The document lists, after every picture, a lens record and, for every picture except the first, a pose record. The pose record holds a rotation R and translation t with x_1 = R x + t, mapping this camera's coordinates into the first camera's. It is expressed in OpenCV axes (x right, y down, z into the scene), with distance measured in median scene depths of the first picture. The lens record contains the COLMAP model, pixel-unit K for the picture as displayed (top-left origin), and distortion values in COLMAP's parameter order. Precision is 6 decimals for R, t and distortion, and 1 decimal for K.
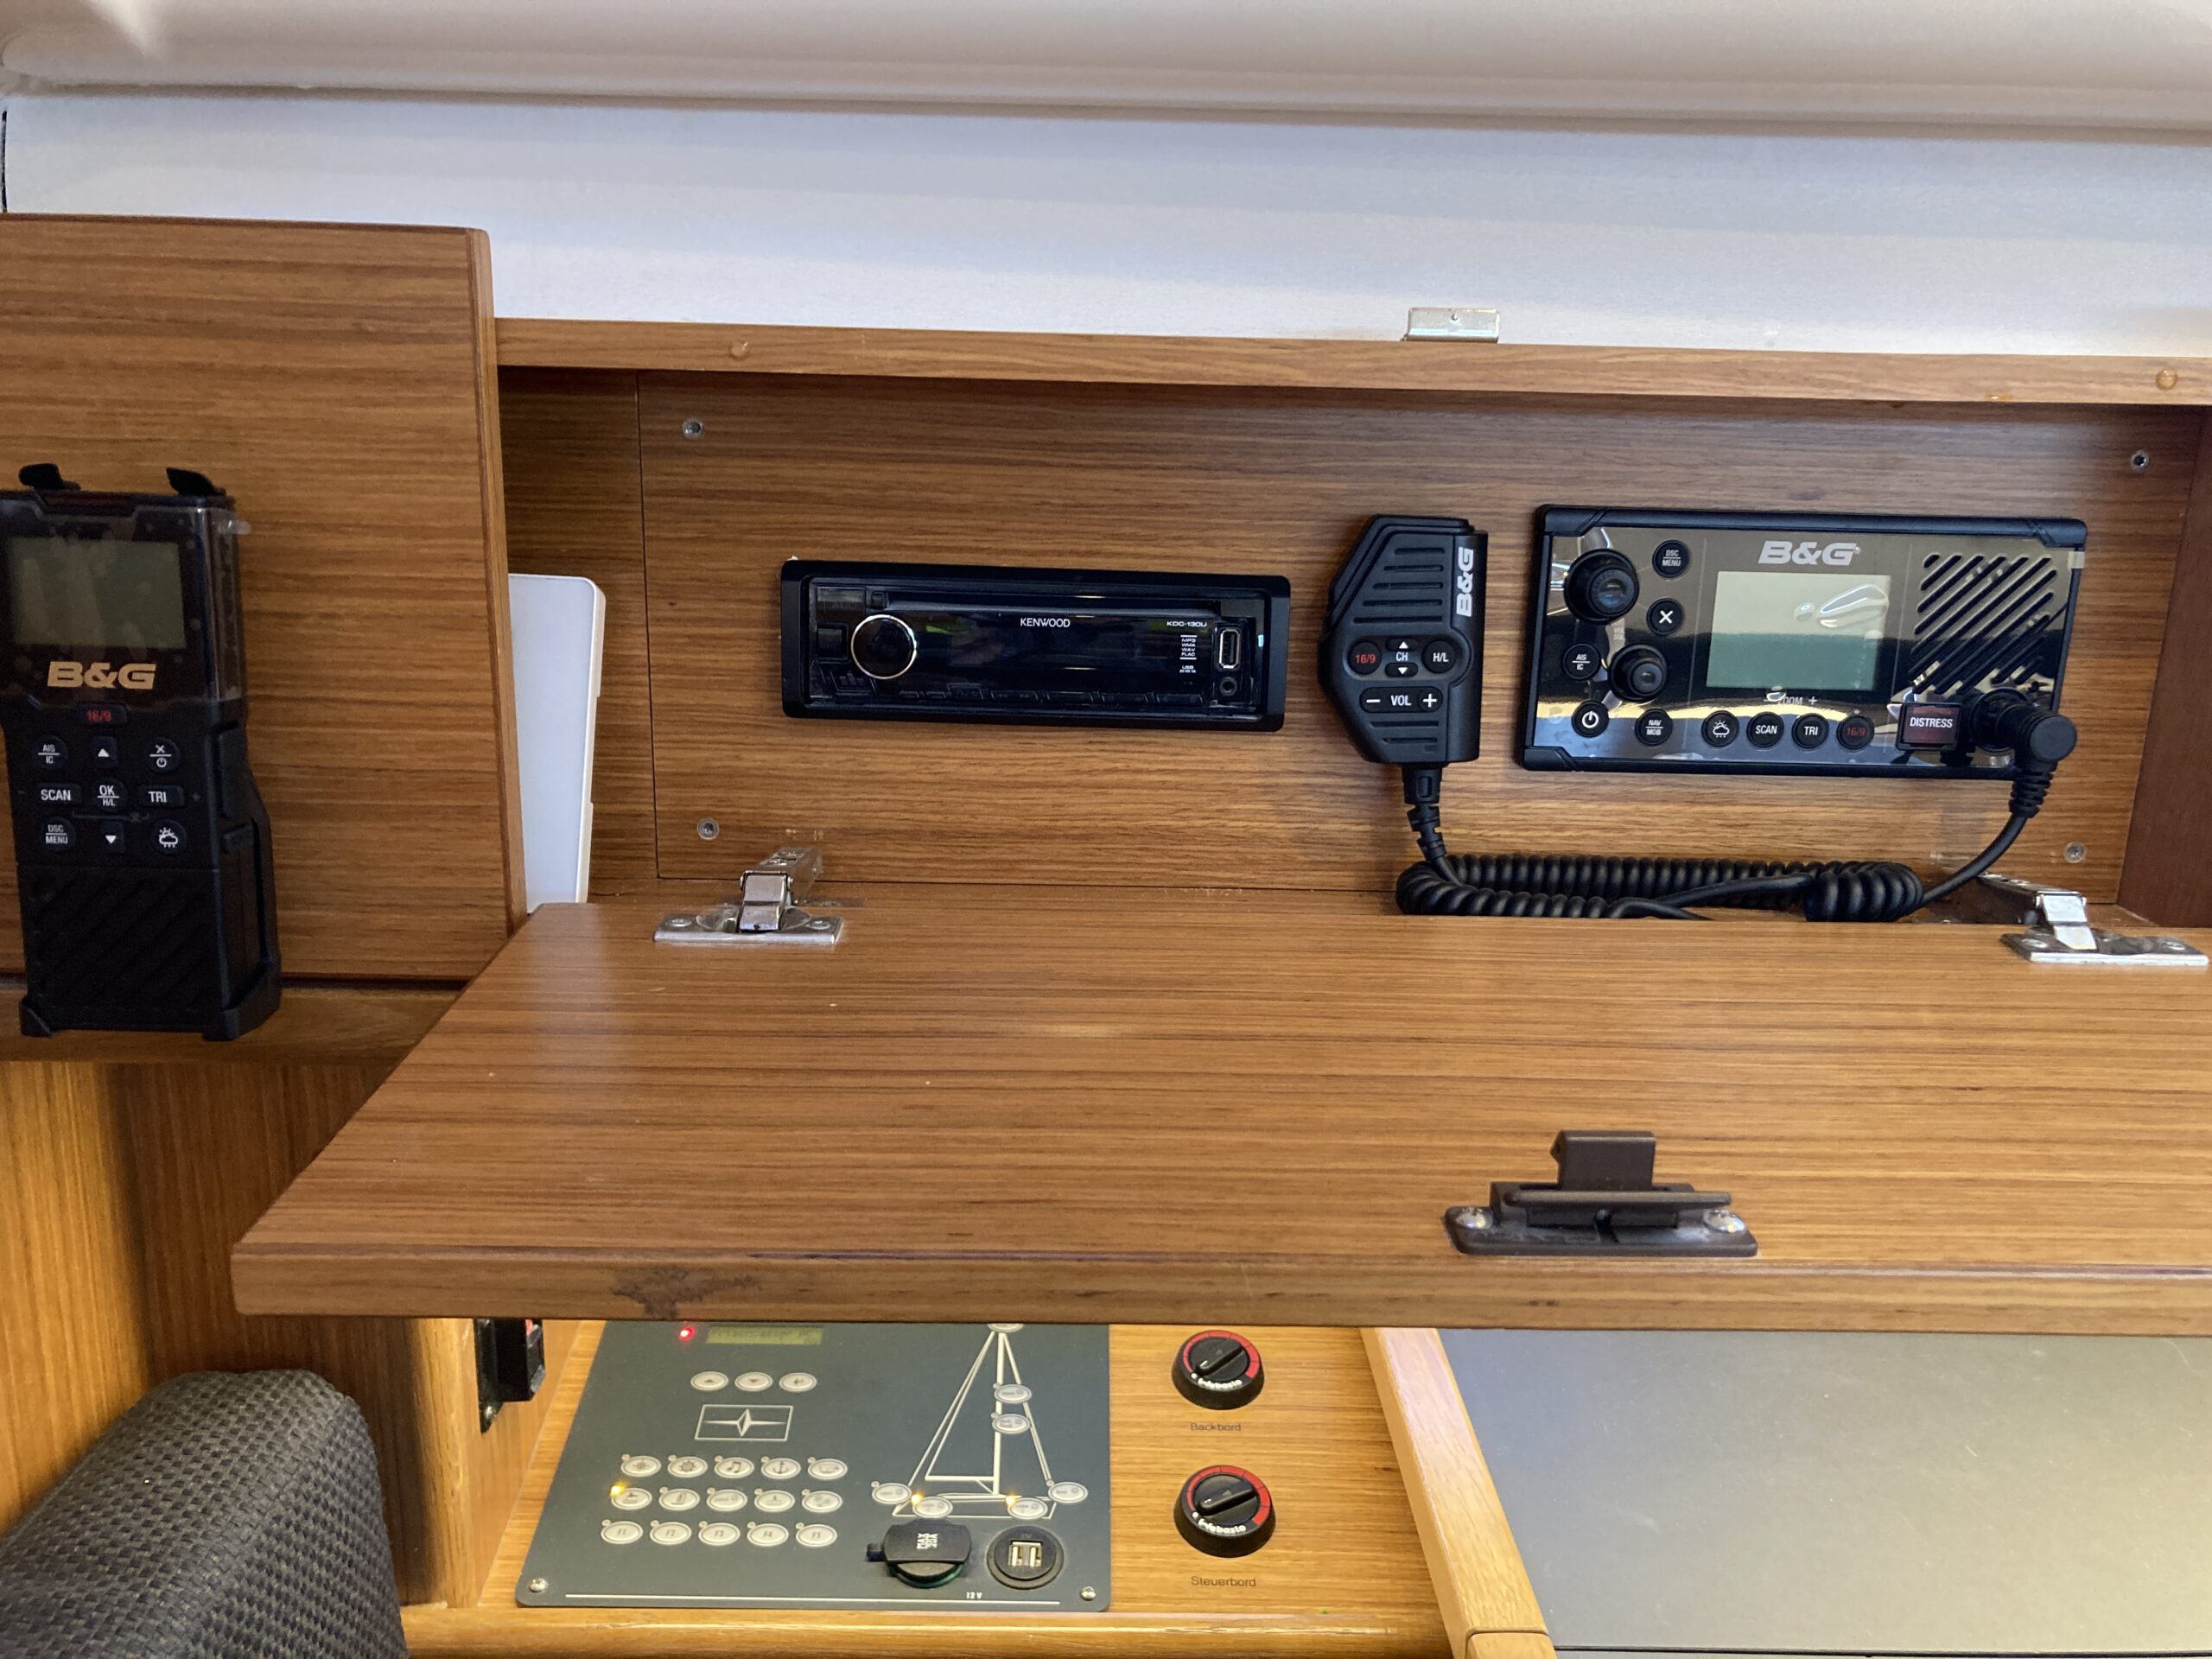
lens RADIAL K [[1824.8, 0, 1103.9], [0, 1824.8, 830.8], [0, 0, 1]] dist [-0.010147, 0.021501]
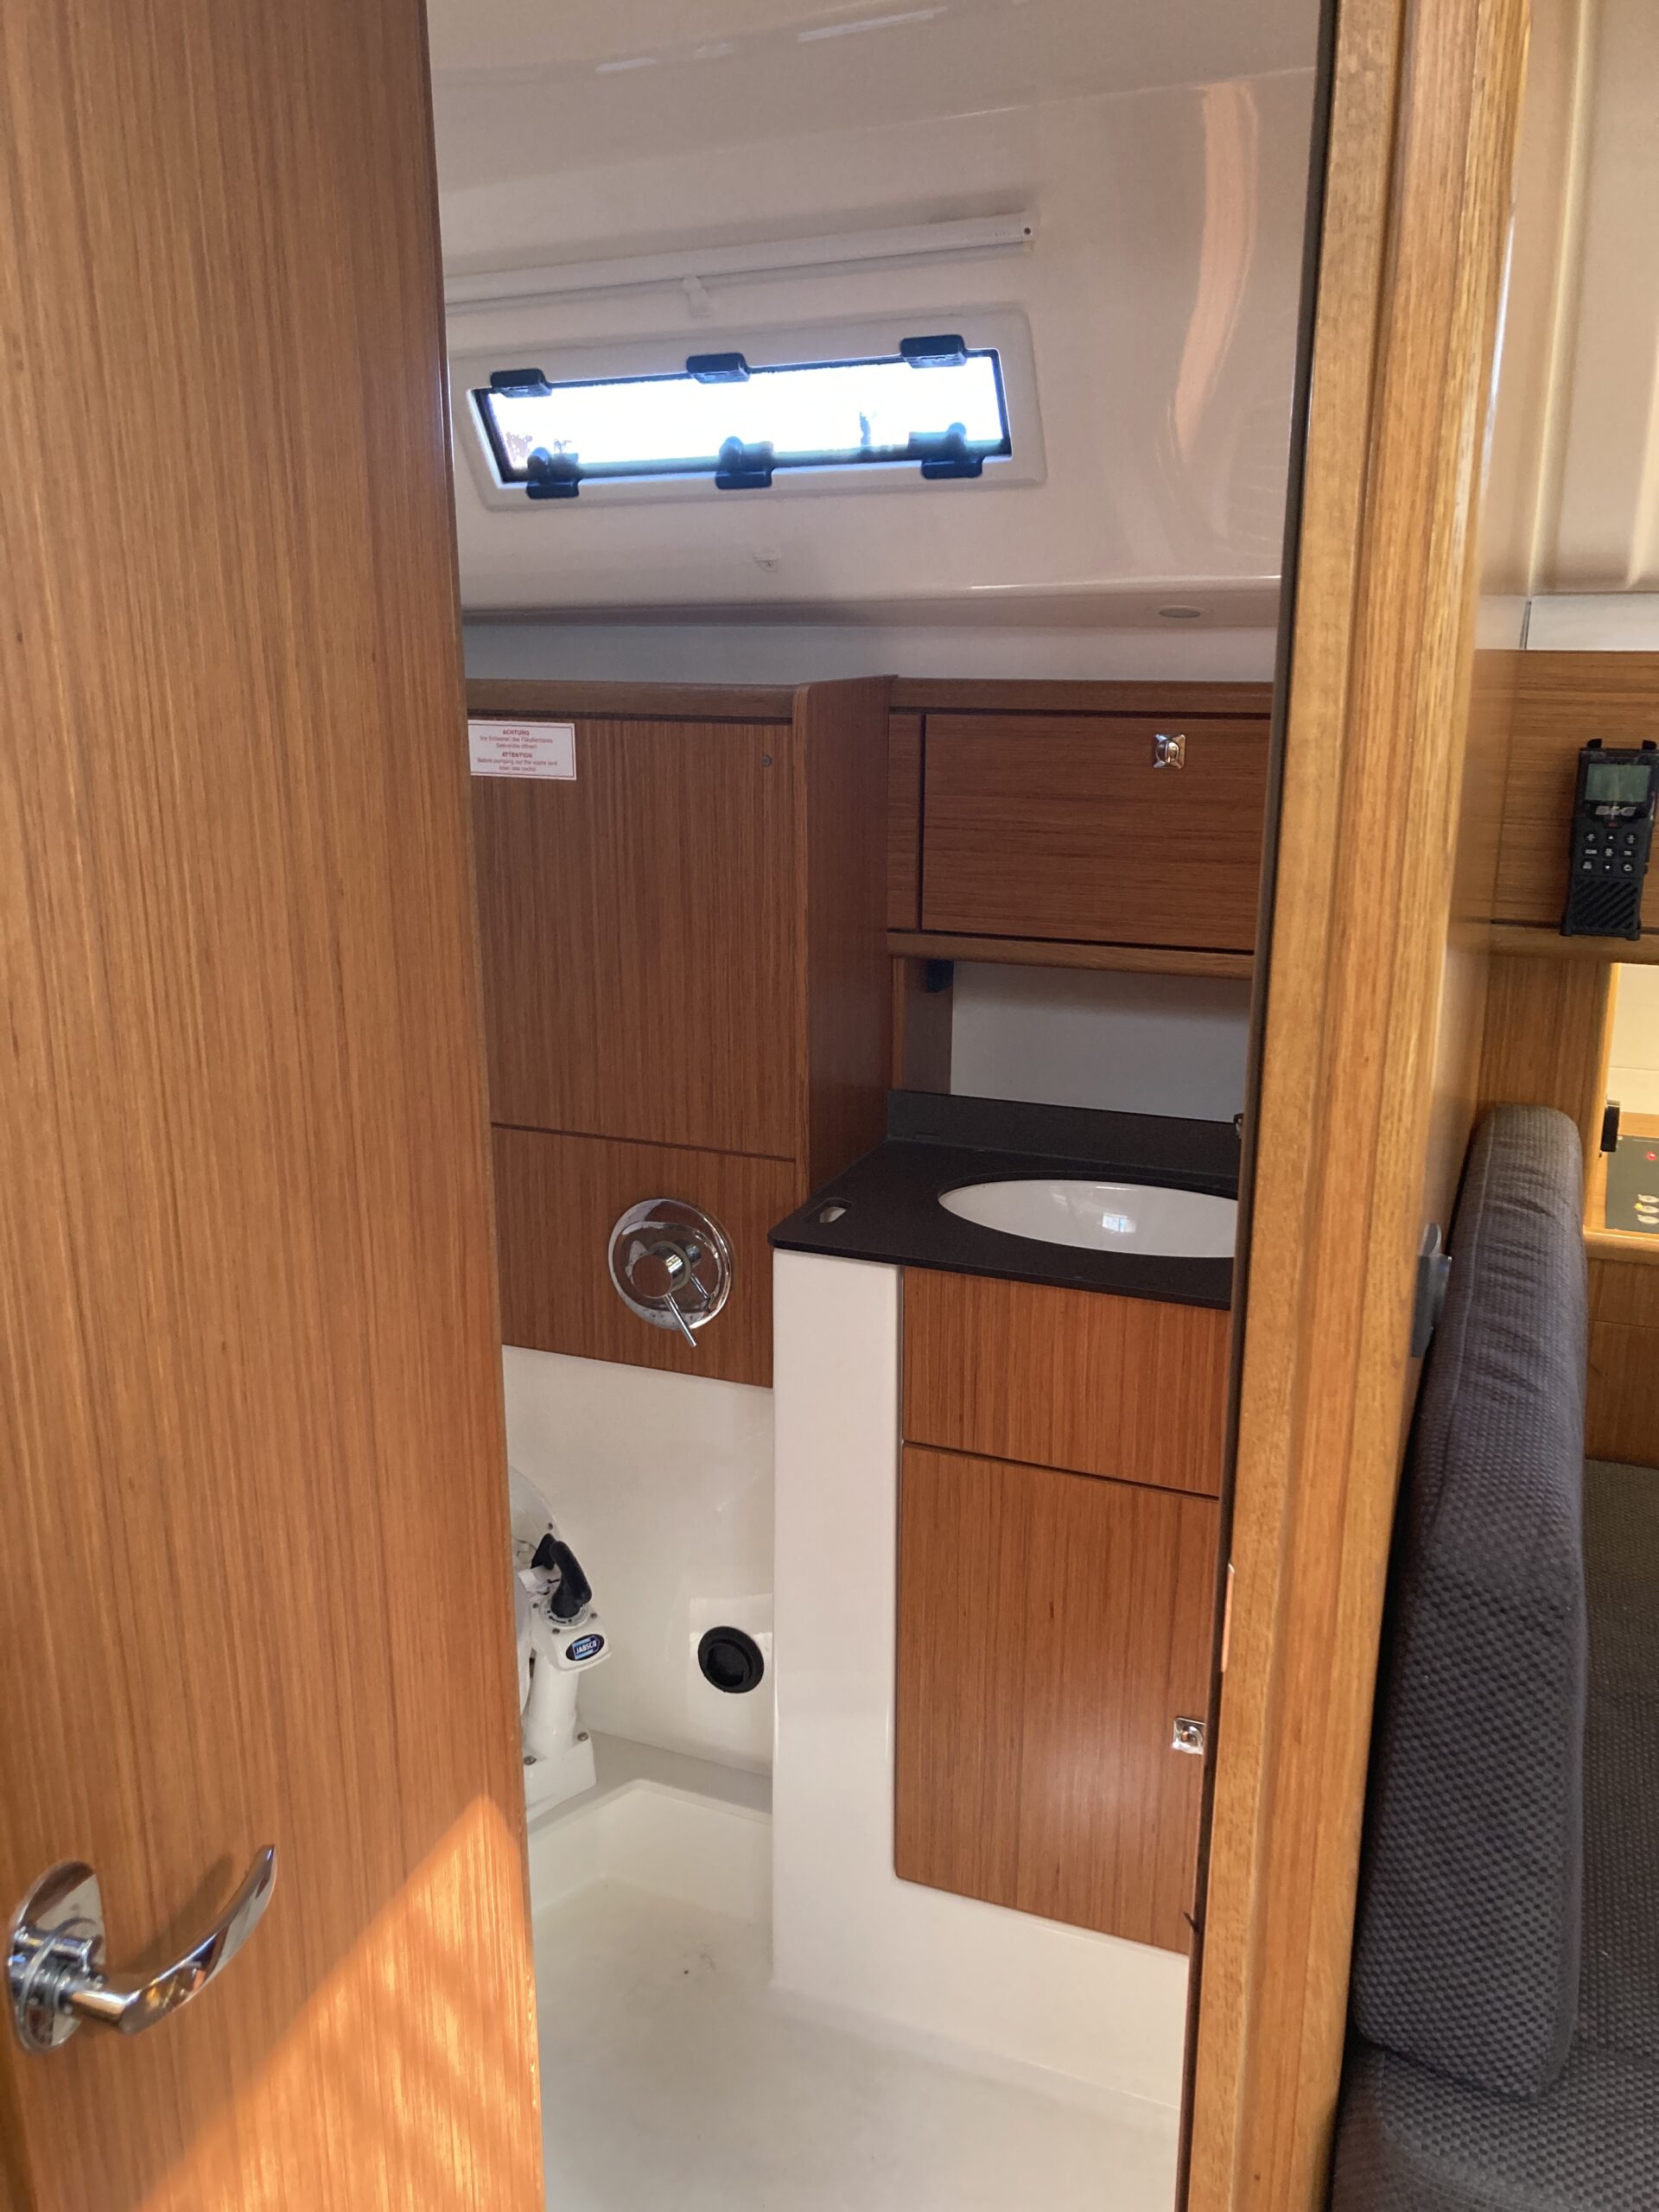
lens RADIAL K [[1824.8, 0, 829.7], [0, 1824.8, 1103.6], [0, 0, 1]] dist [-0.010147, 0.021501]
pose [[0.931458, 0.067555, -0.357522, -0.638545], [-0.056819, 0.997564, 0.040460, 0.335213], [0.359384, -0.017373, 0.933028, -2.183491]]
